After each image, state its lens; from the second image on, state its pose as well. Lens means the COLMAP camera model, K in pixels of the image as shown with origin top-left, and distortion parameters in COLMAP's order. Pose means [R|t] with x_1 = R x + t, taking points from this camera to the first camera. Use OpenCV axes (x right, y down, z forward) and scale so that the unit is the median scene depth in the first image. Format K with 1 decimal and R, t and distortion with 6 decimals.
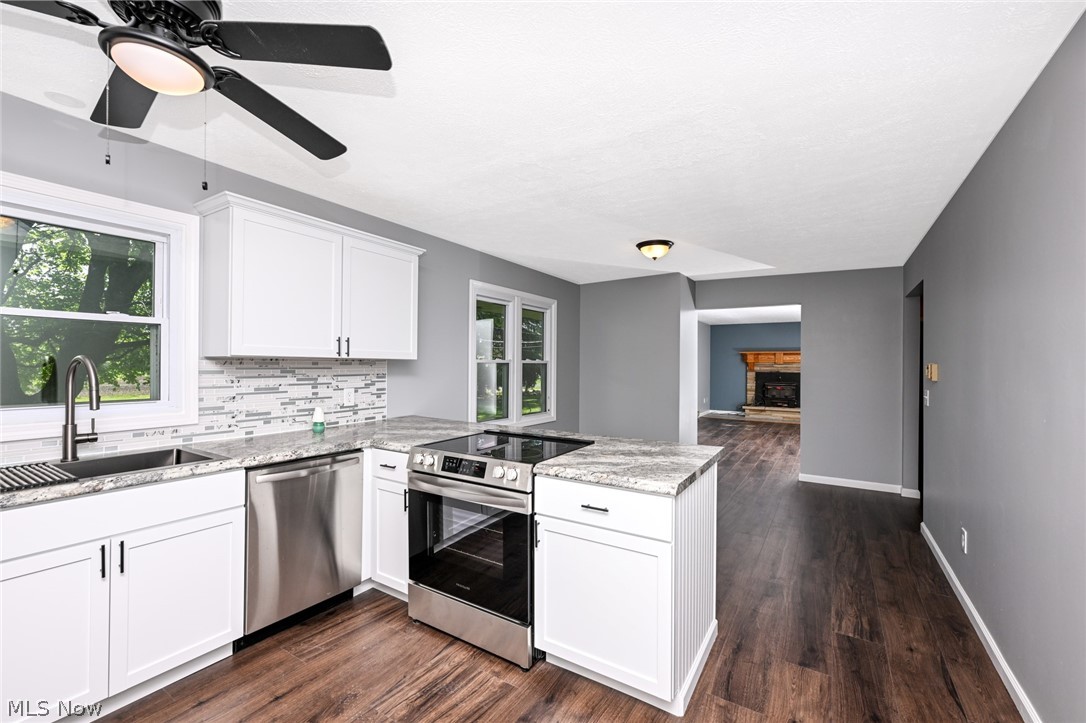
lens RADIAL K [[460.3, 0, 543.0], [0, 460.3, 361.5], [0, 0, 1]] dist [-0.001095, -0.000203]
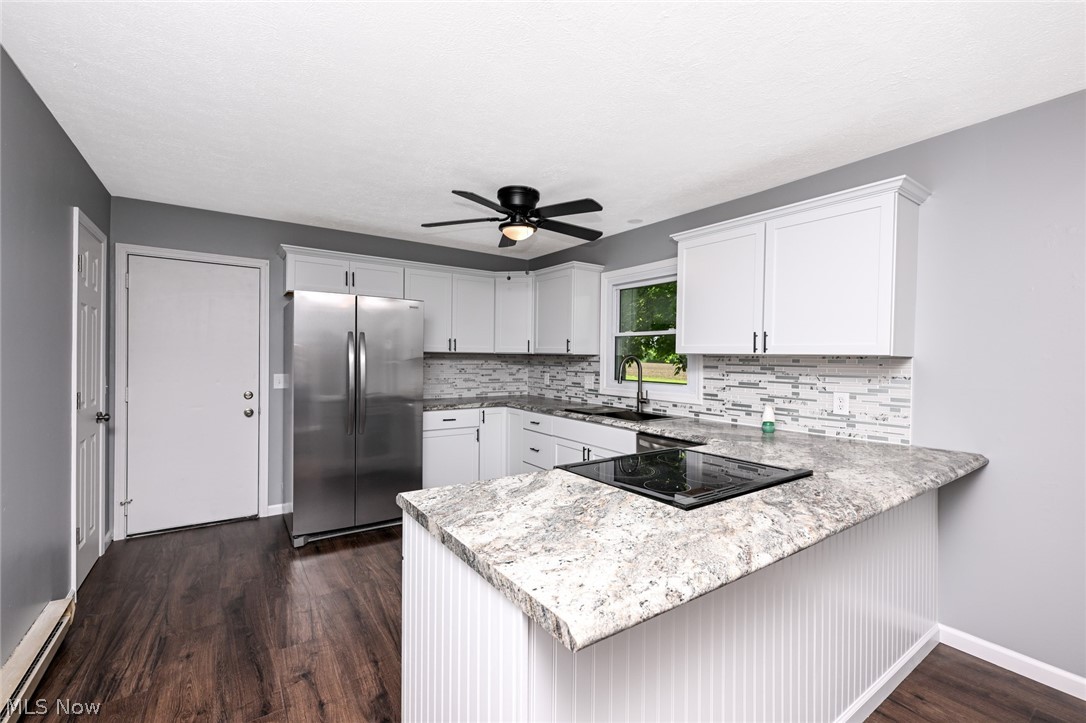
lens RADIAL K [[460.2, 0, 542.0], [0, 460.2, 375.6], [0, 0, 1]] dist [-0.019689, -0.000060]
pose [[-0.395652, 0.021652, -0.918145, 0.573897], [-0.013328, 0.999481, 0.029313, 0.014210], [0.918304, 0.023835, -0.395158, 0.941507]]
